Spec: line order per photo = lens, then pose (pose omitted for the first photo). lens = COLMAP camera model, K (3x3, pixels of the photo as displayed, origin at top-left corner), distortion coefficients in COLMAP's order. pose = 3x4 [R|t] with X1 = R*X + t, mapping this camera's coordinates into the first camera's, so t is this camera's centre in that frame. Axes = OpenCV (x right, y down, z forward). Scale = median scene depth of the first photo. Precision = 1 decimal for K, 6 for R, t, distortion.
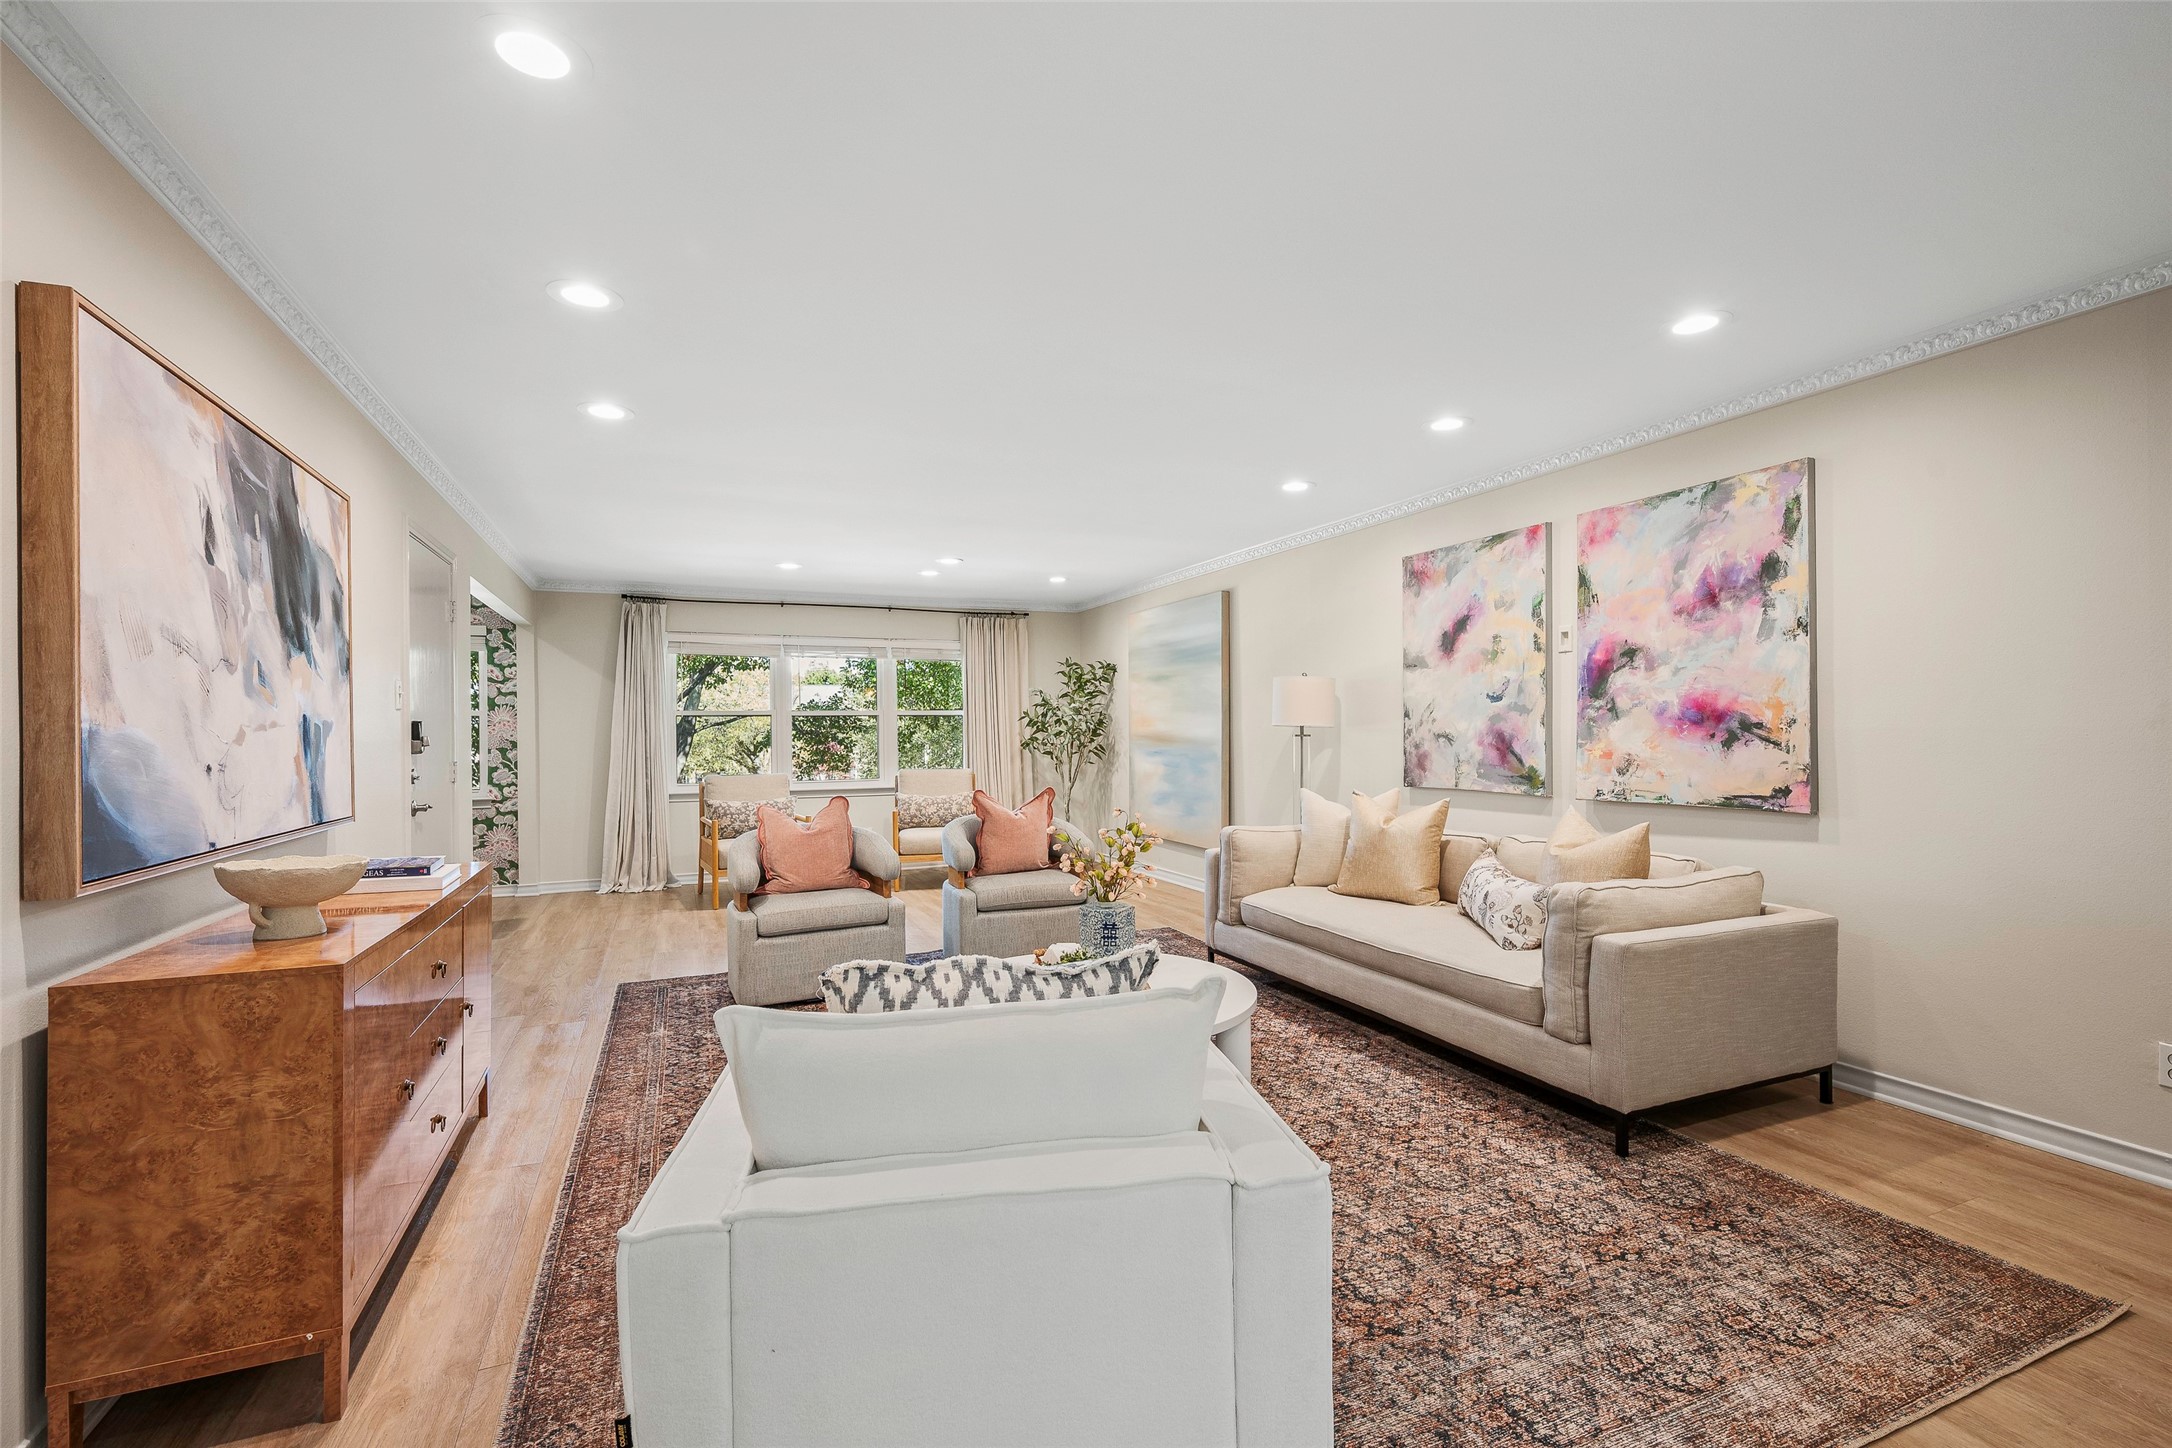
lens RADIAL K [[960.4, 0, 1100.3], [0, 960.4, 732.0], [0, 0, 1]] dist [-0.001695, -0.000247]
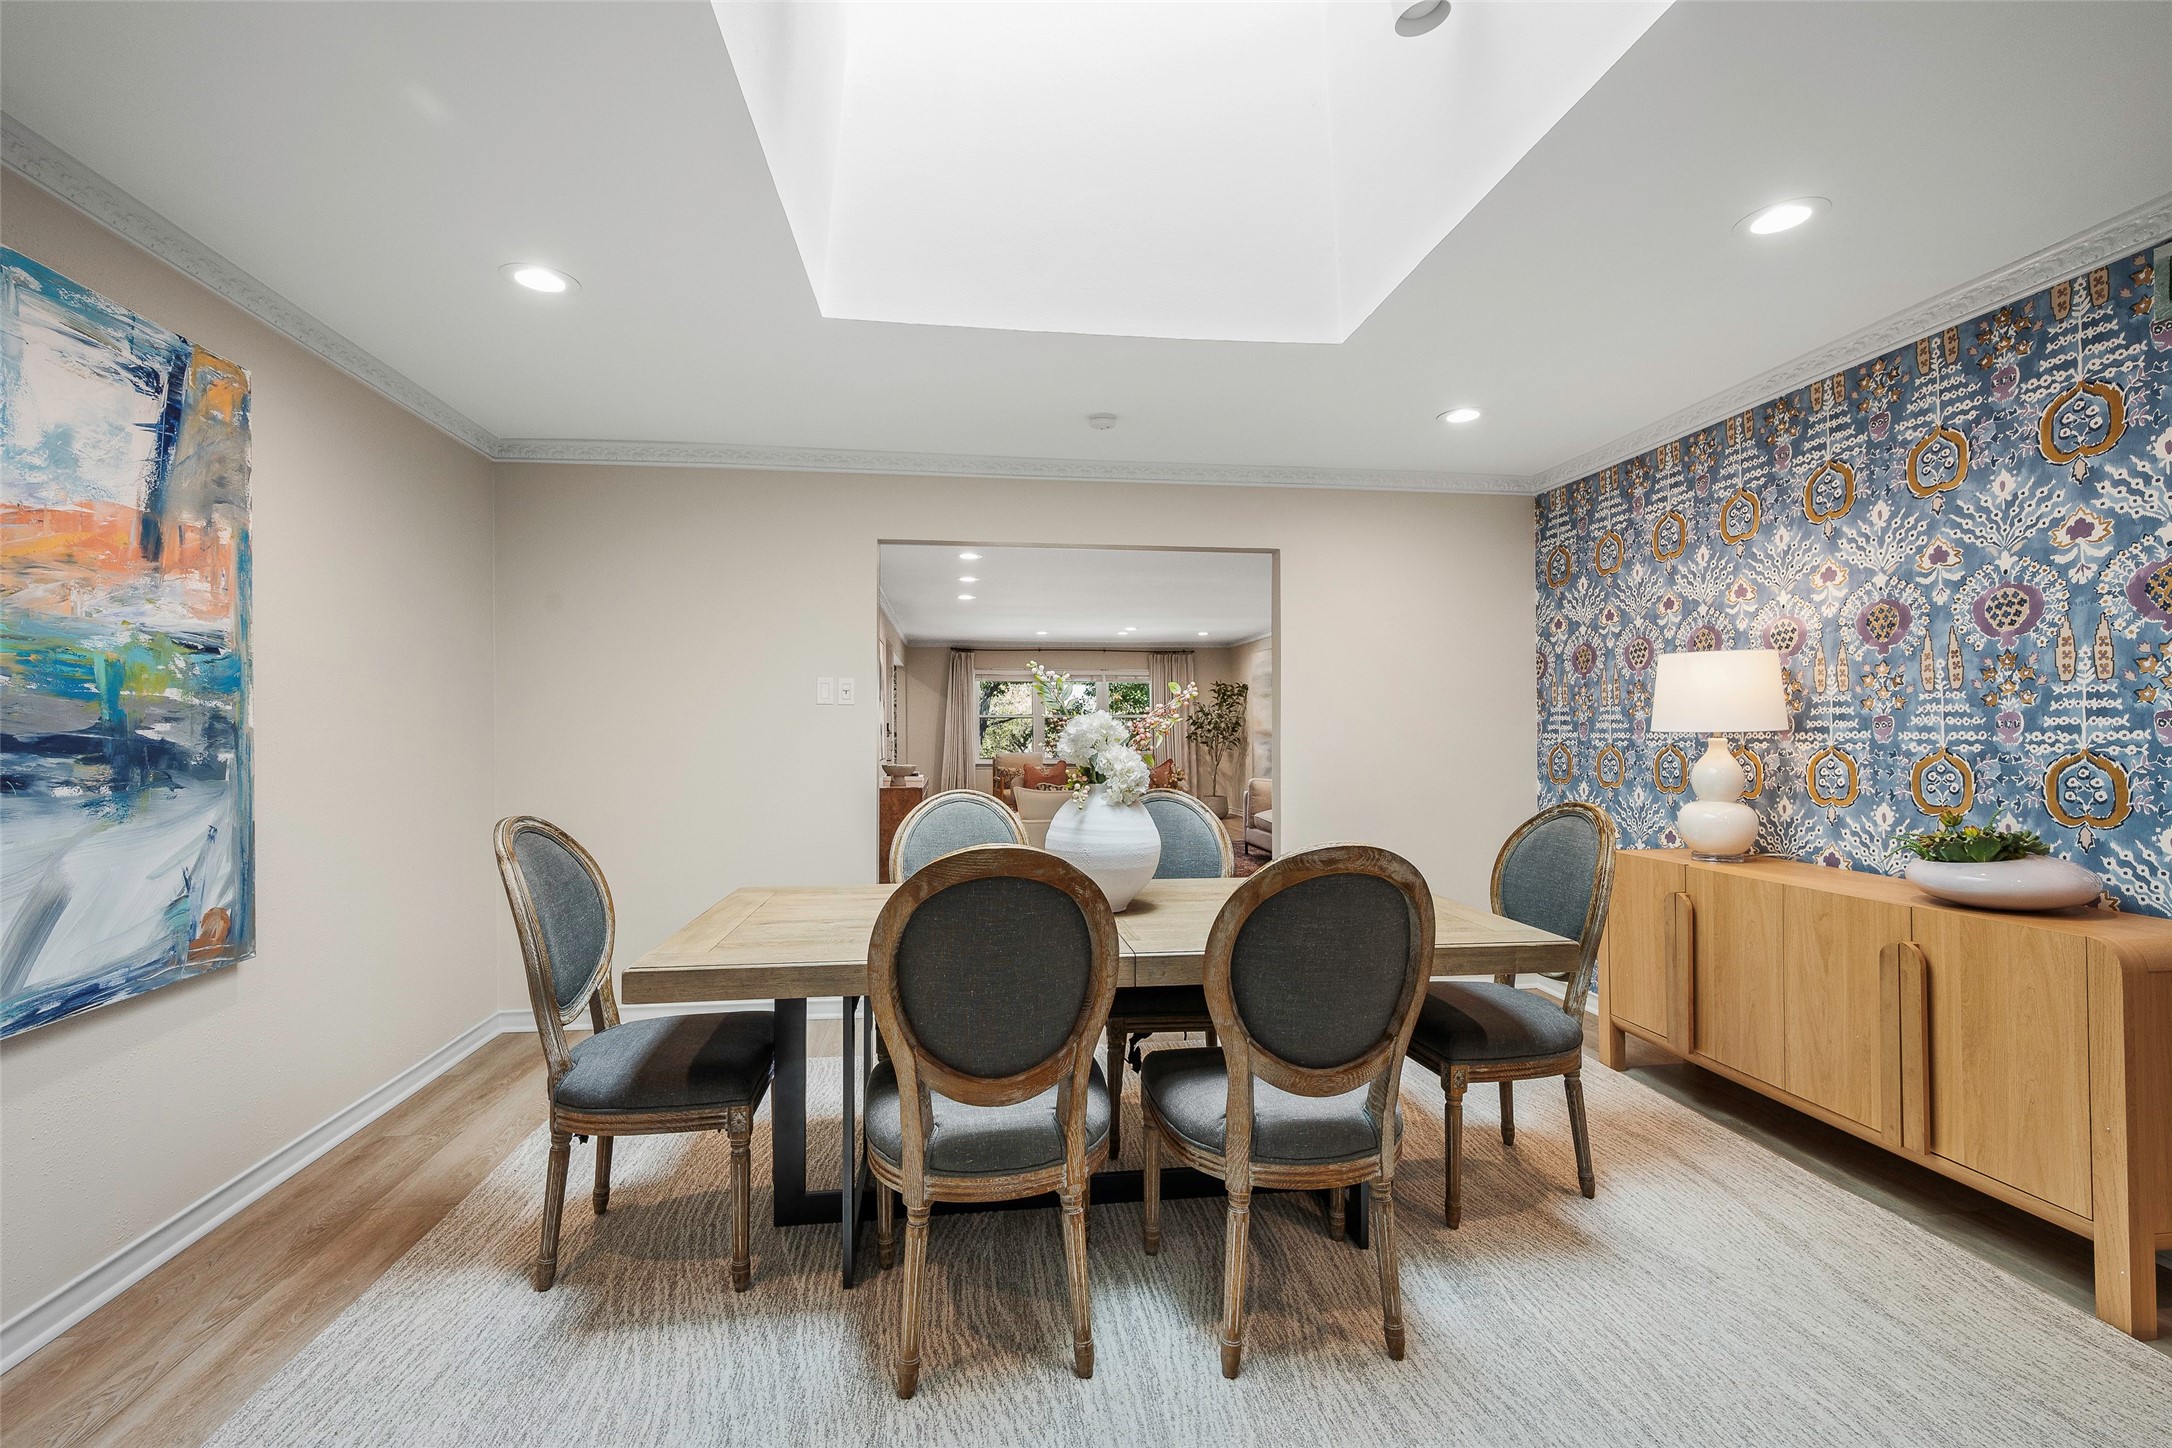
lens RADIAL K [[960.4, 0, 1088.3], [0, 960.4, 719.7], [0, 0, 1]] dist [-0.001695, -0.000247]
pose [[0.961883, 0.003969, -0.273432, 0.216454], [-0.006772, 0.999934, -0.009308, 0.000339], [0.273377, 0.010805, 0.961846, -0.604655]]
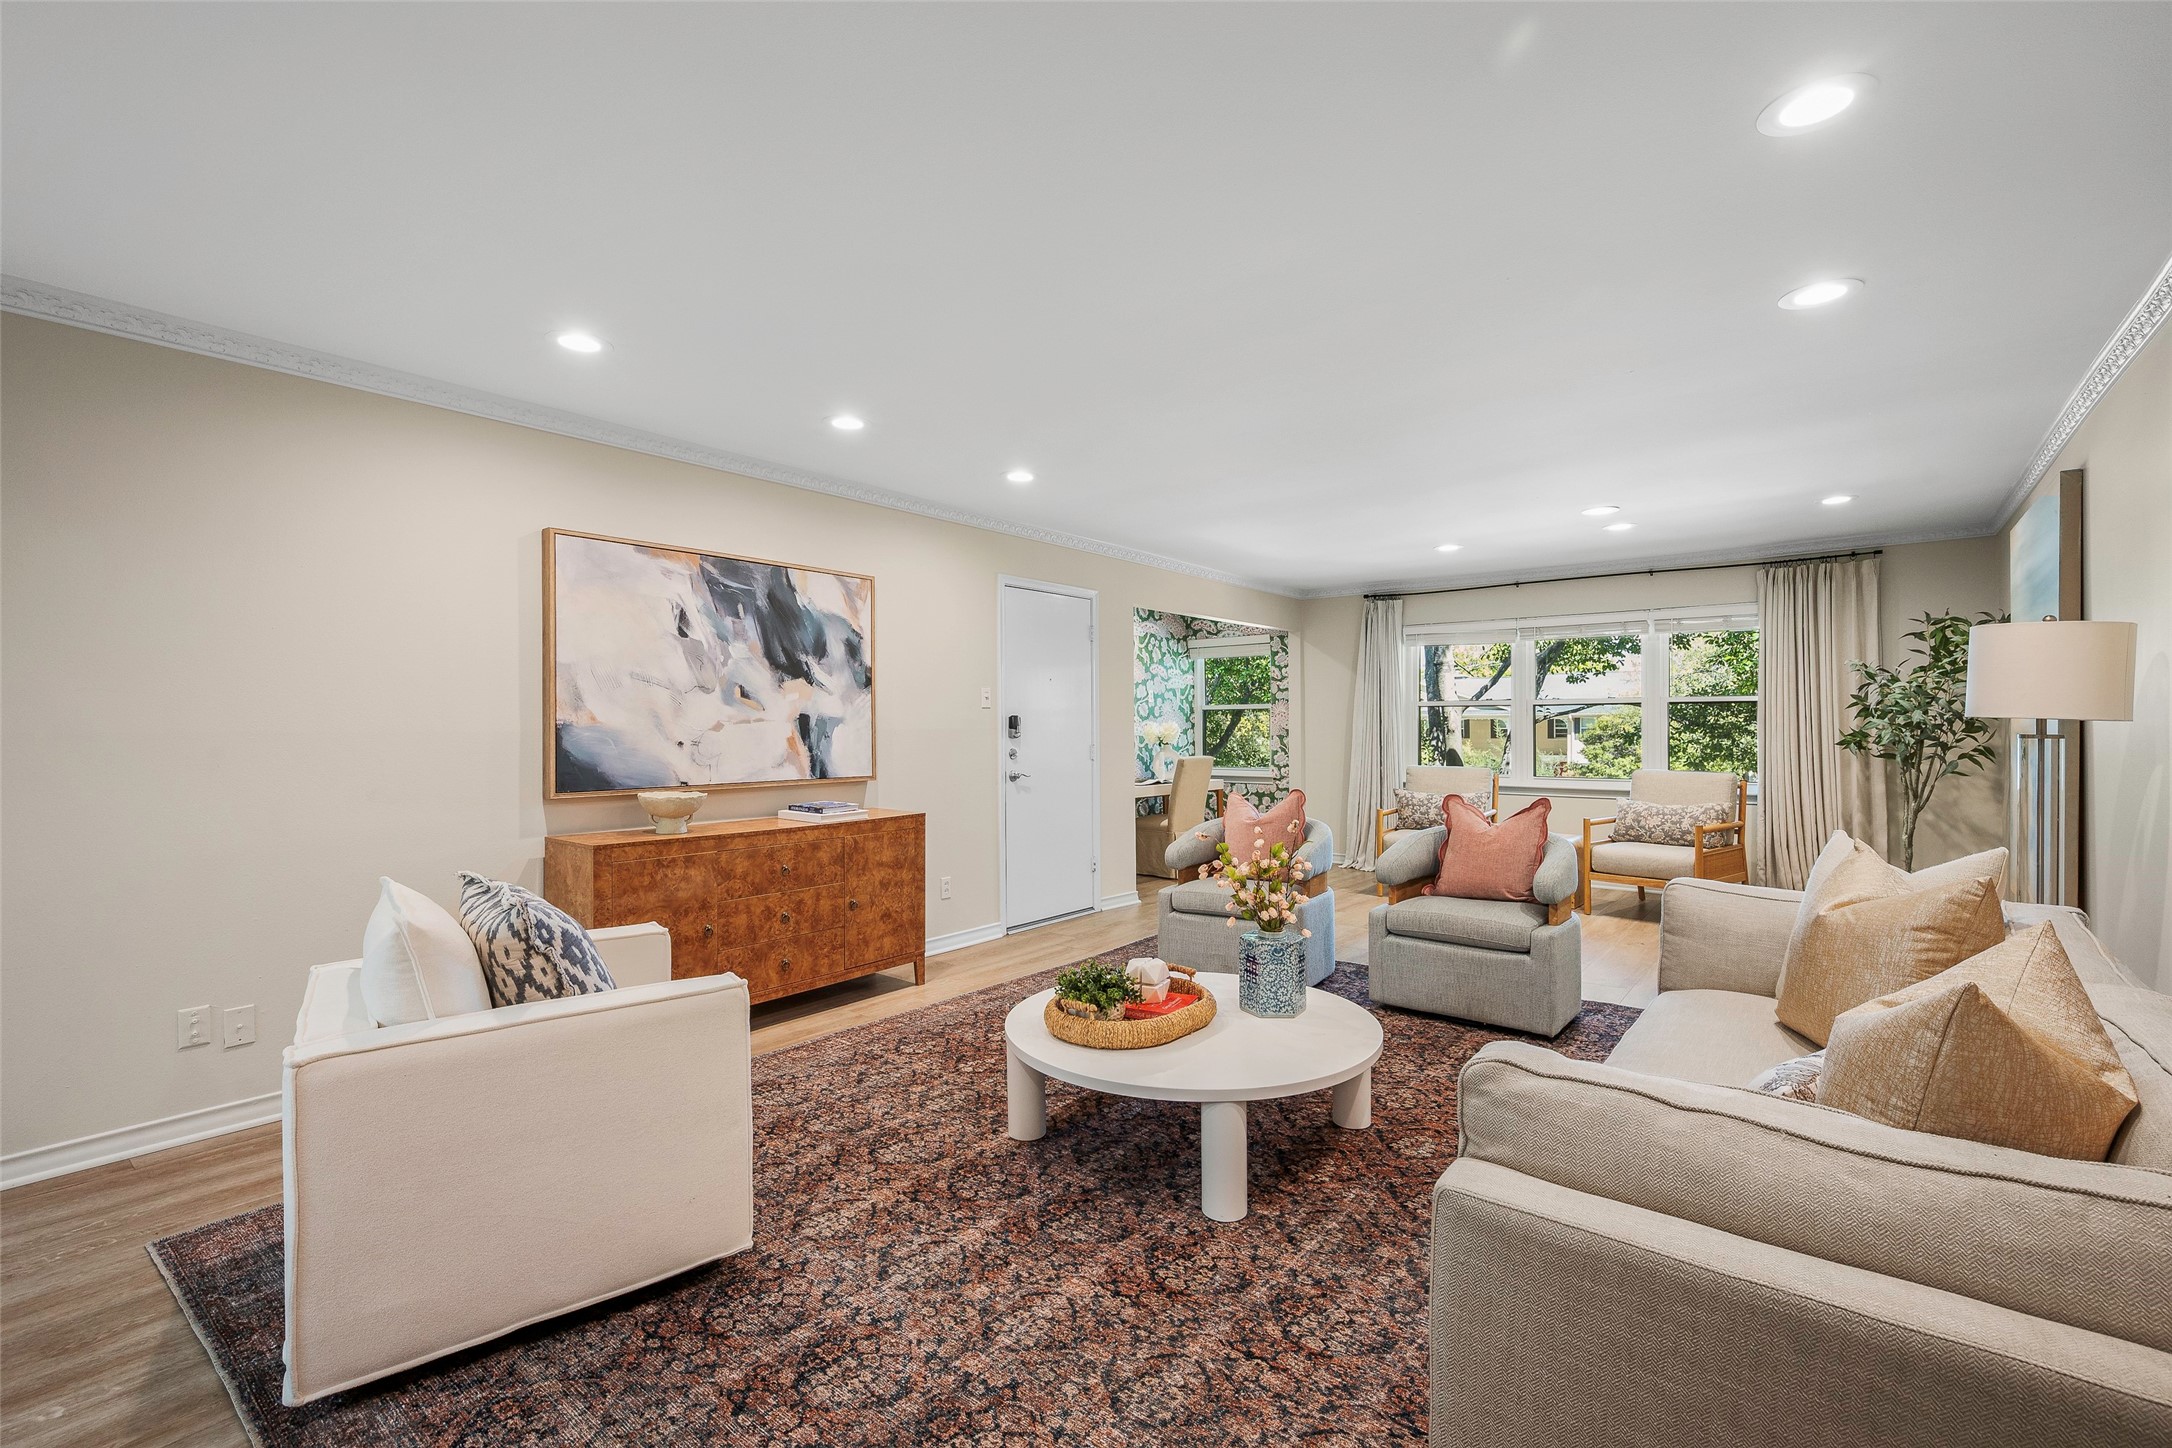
lens RADIAL K [[960.4, 0, 1096.0], [0, 960.4, 725.8], [0, 0, 1]] dist [-0.001695, -0.000247]
pose [[0.468685, 0.008335, -0.883326, 0.331625], [-0.002212, 0.999963, 0.008262, -0.004177], [0.883363, -0.001918, 0.468686, 0.234115]]
